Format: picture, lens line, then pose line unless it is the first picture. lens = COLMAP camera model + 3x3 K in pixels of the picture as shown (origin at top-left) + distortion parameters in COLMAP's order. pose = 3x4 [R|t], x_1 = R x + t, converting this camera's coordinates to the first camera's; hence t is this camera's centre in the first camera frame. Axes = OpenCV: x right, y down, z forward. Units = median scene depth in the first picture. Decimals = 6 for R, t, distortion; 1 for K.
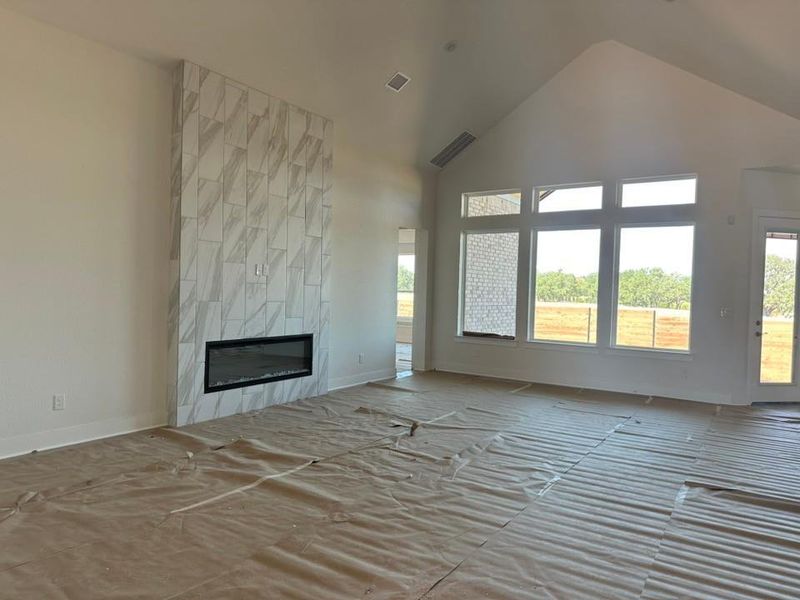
lens RADIAL K [[549.0, 0, 393.2], [0, 549.0, 305.1], [0, 0, 1]] dist [0.040103, -0.053594]
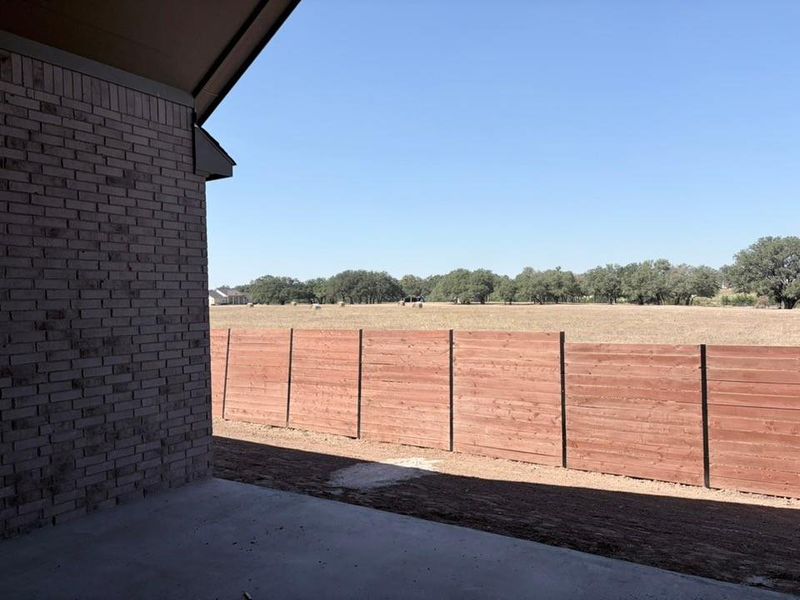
lens RADIAL K [[586.2, 0, 397.8], [0, 586.2, 307.3], [0, 0, 1]] dist [0.009068, 0.001164]
pose [[0.998629, -0.051850, 0.007136, 0.765124], [0.051940, 0.998565, -0.013012, -0.030371], [-0.006451, 0.013364, 0.999890, 1.122982]]
